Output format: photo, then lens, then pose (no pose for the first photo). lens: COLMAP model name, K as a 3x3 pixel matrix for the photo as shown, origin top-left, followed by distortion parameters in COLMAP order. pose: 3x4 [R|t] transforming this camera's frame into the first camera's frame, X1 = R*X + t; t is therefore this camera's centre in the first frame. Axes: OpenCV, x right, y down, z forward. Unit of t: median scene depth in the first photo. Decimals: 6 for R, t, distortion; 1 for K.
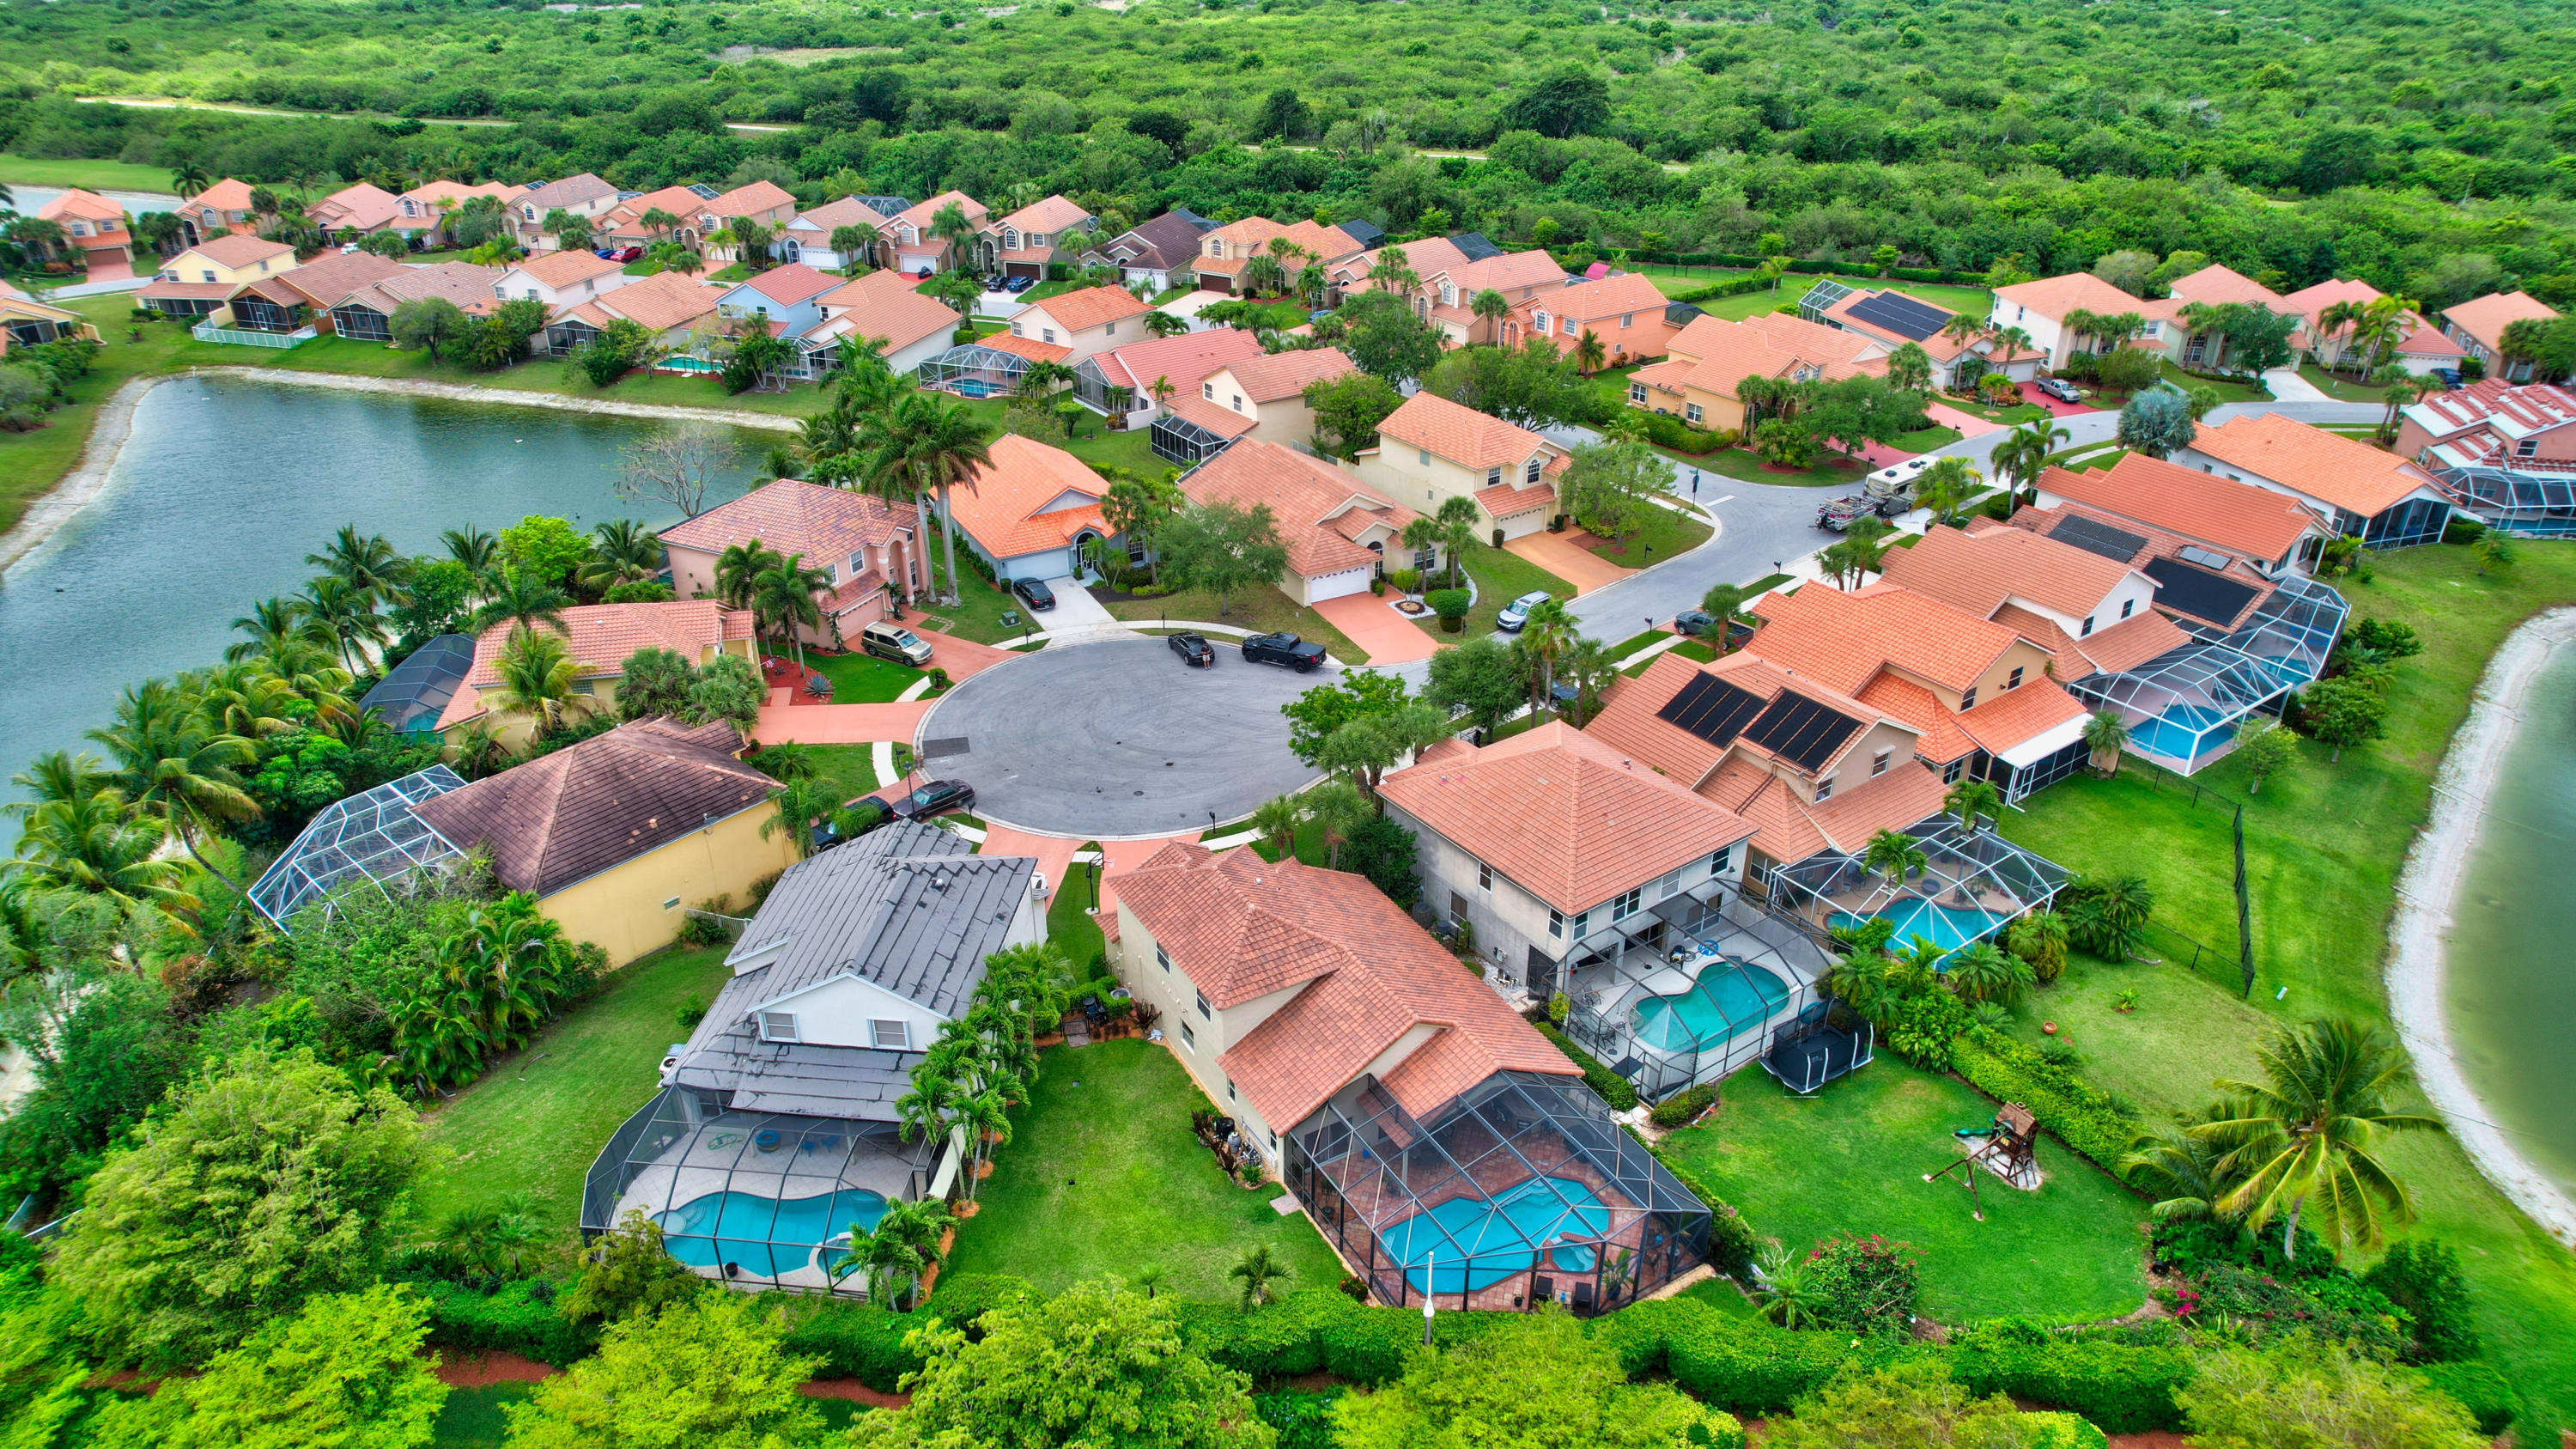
lens RADIAL K [[1652.5, 0, 1277.4], [0, 1652.5, 722.8], [0, 0, 1]] dist [-0.075480, 0.064331]
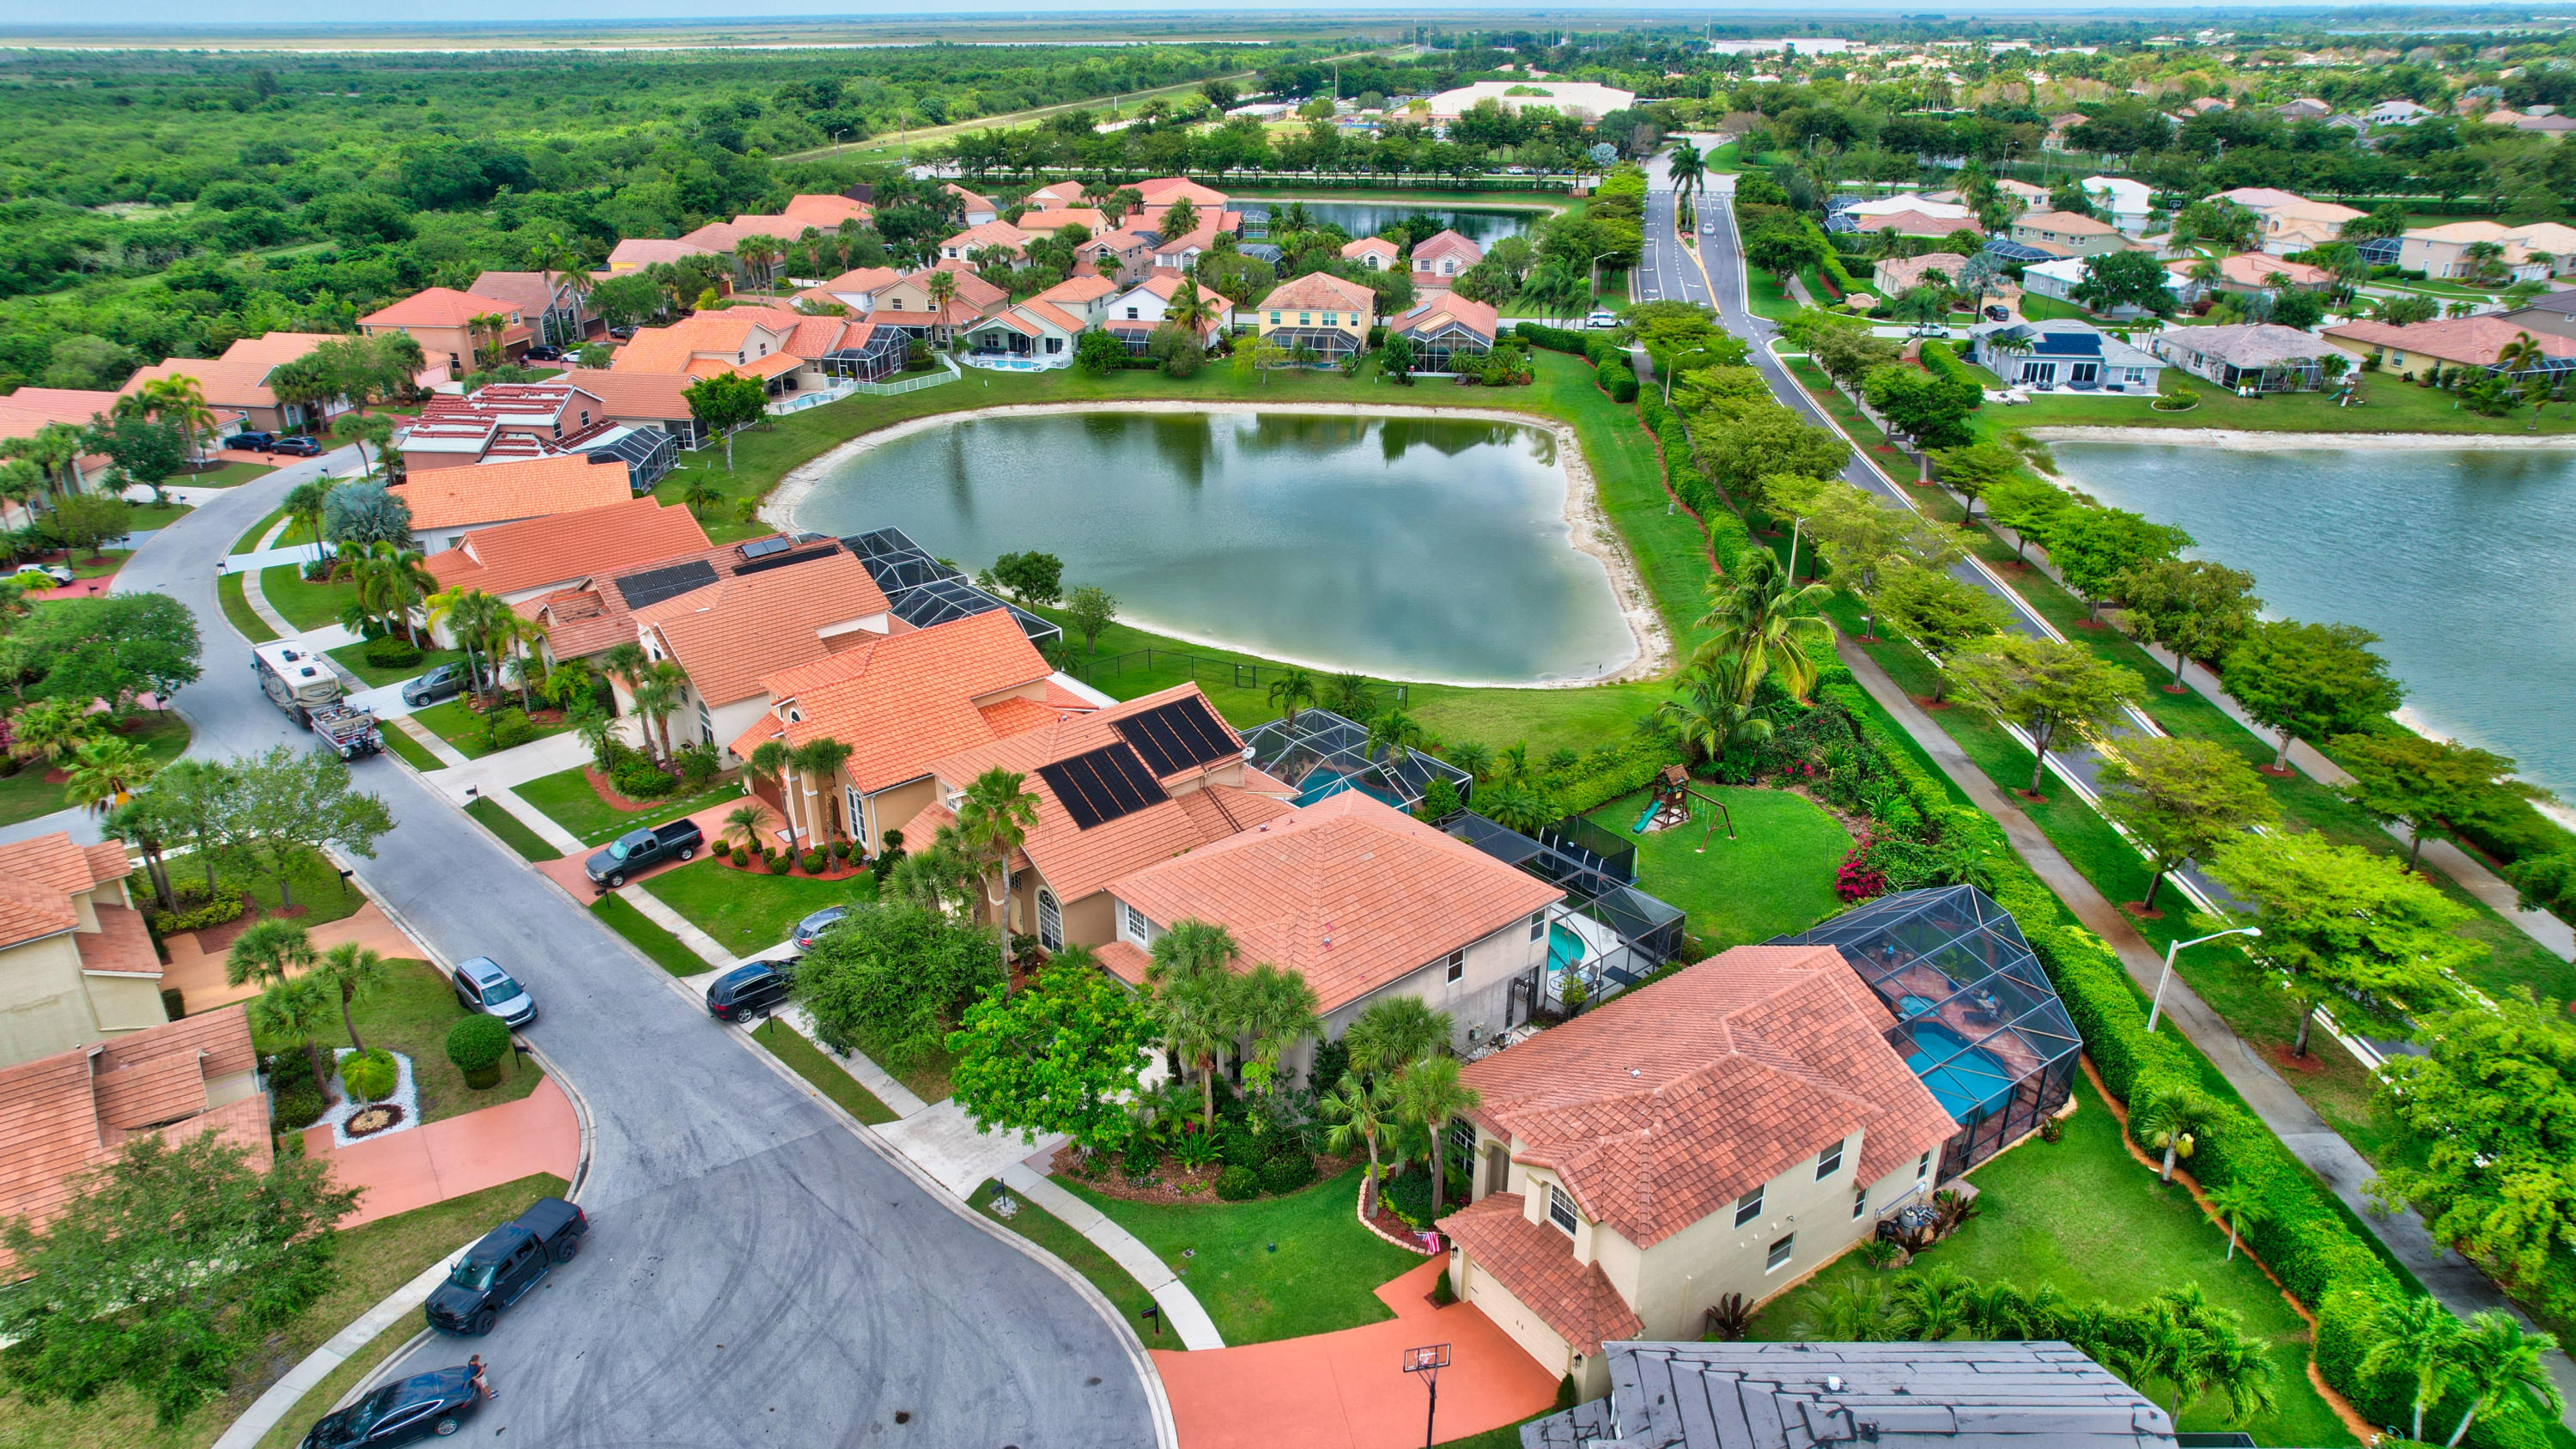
lens RADIAL K [[1652.5, 0, 1277.4], [0, 1652.5, 722.8], [0, 0, 1]] dist [-0.075480, 0.064331]
pose [[-0.084352, -0.396882, 0.913986, -0.371631], [0.466876, 0.794597, 0.388127, -0.238935], [-0.880291, 0.459457, 0.118269, 0.608331]]
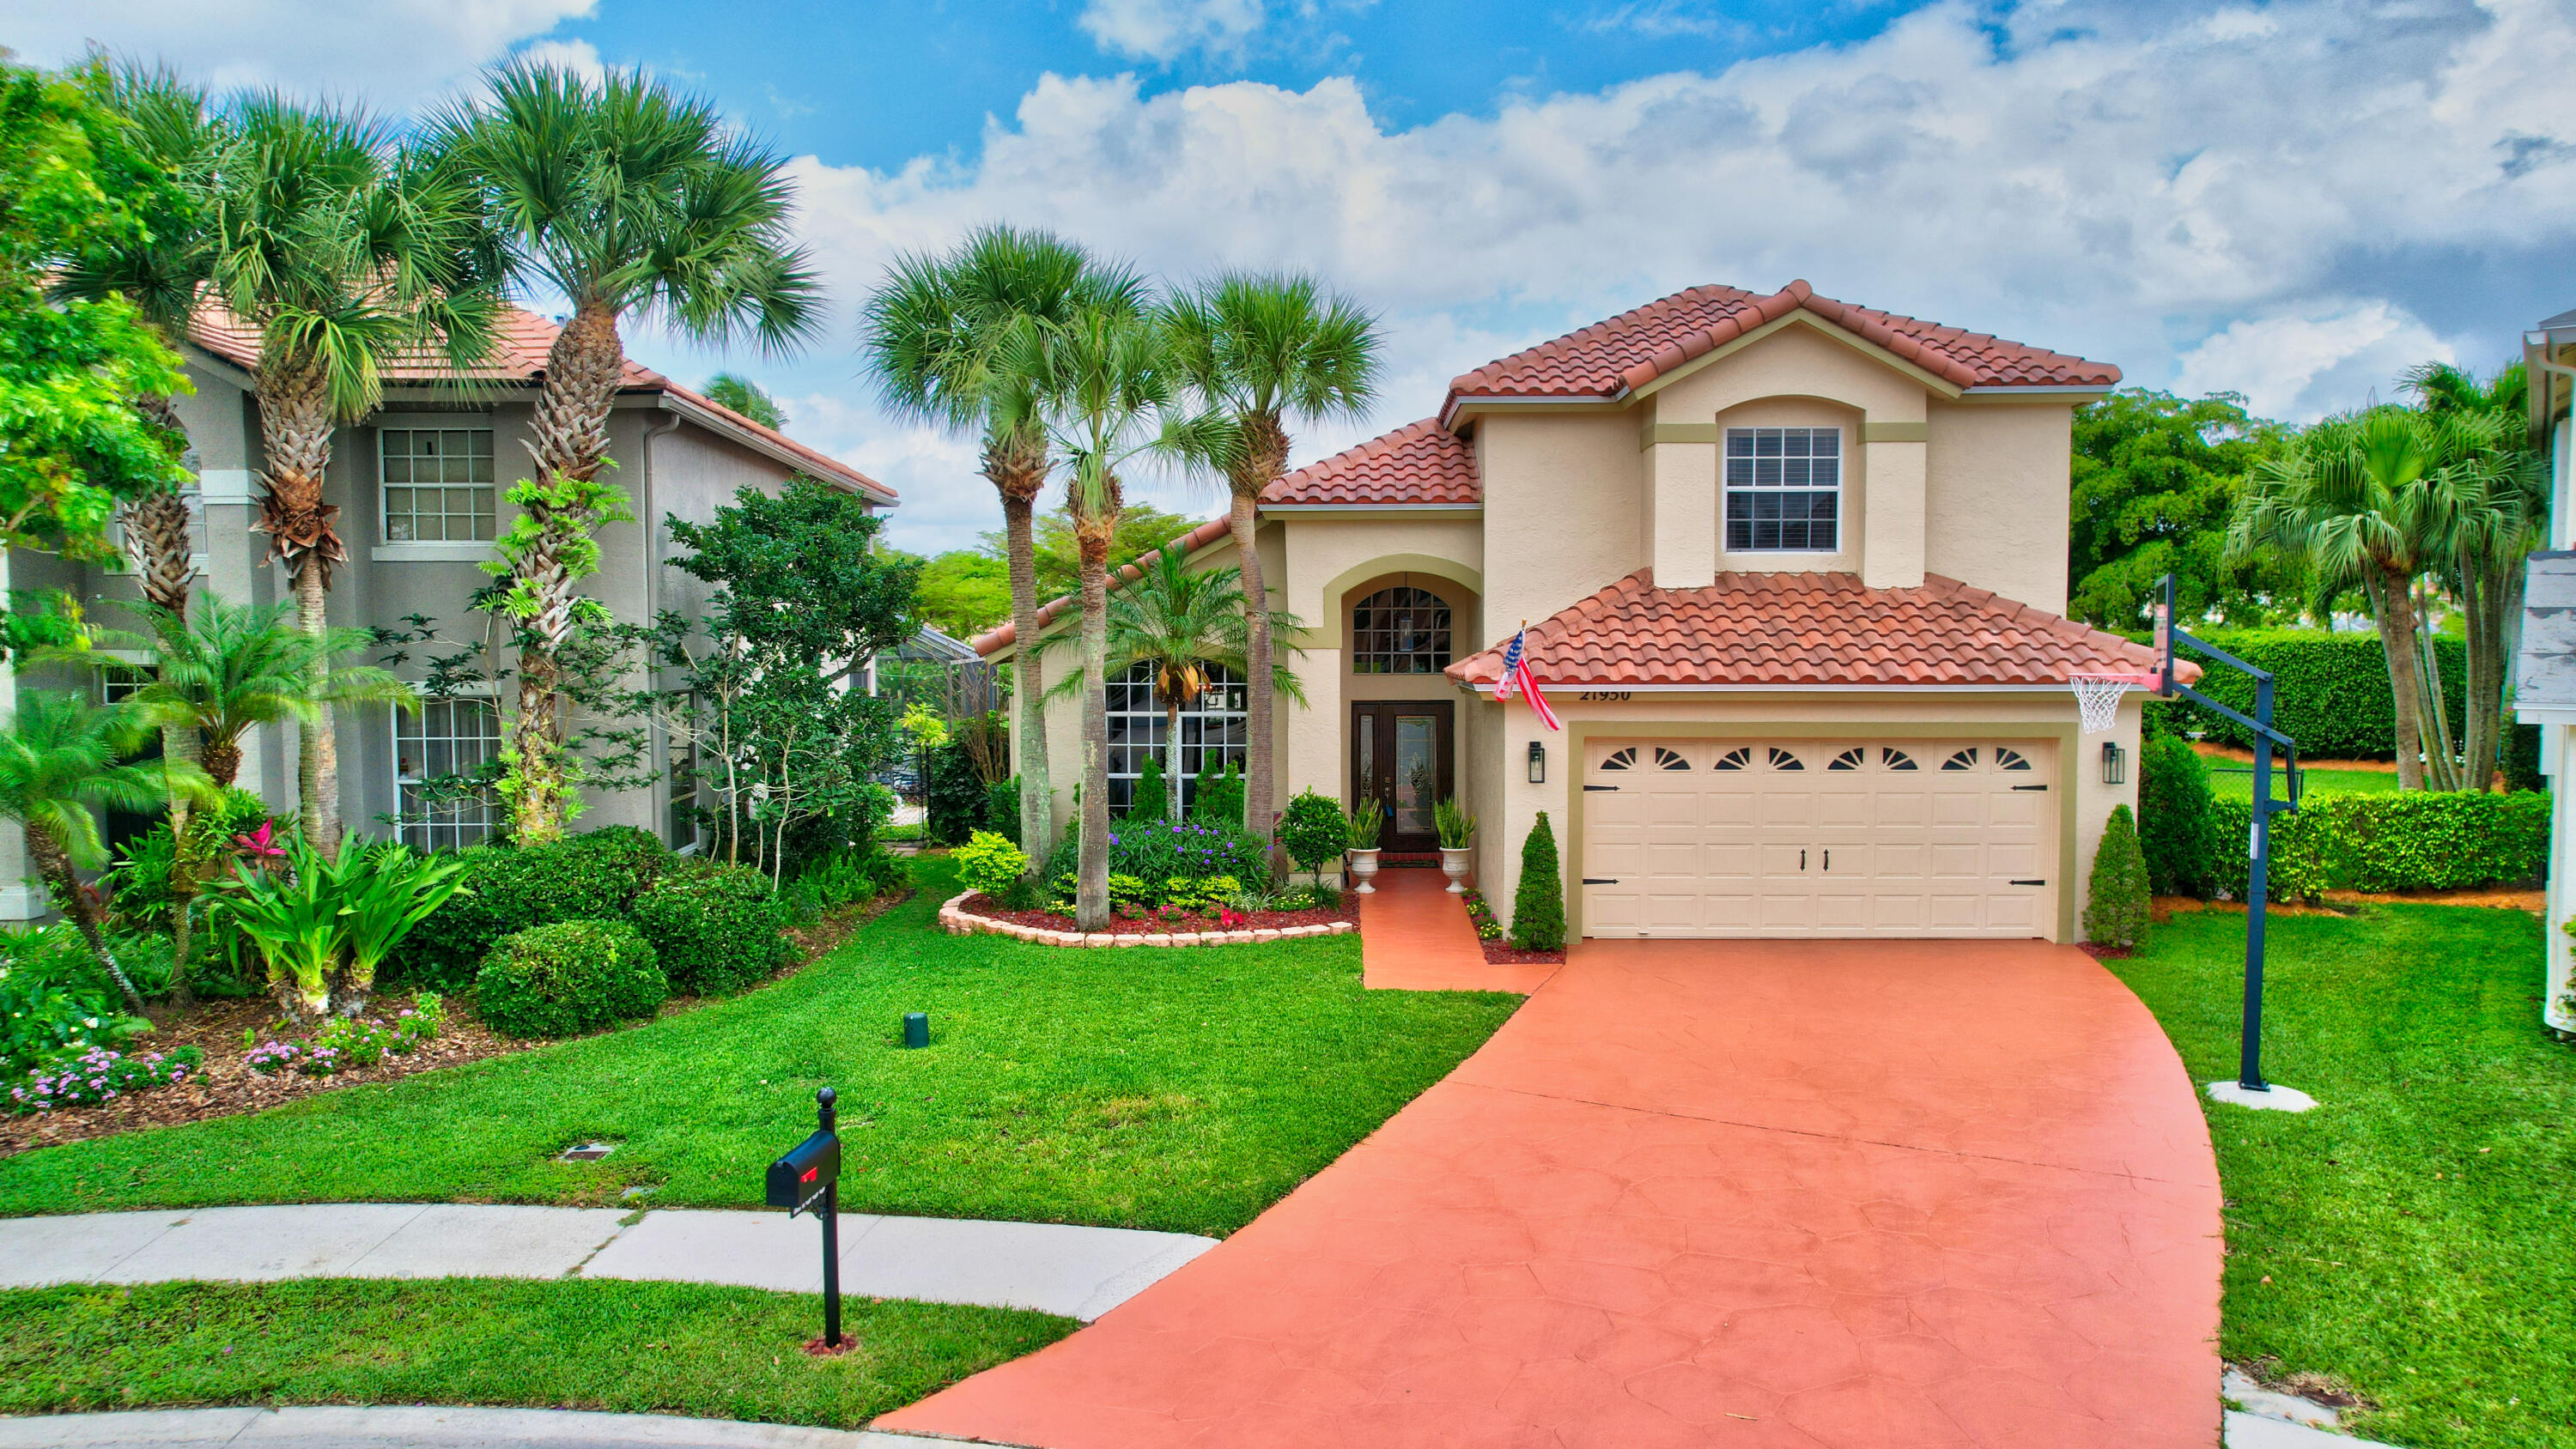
lens RADIAL K [[1652.0, 0, 1277.4], [0, 1652.0, 722.8], [0, 0, 1]] dist [-0.075480, 0.064331]
pose [[-0.850408, -0.022410, 0.525647, -0.067566], [0.248486, 0.863532, 0.438824, 0.011856], [-0.463747, 0.503796, -0.728786, 0.800414]]
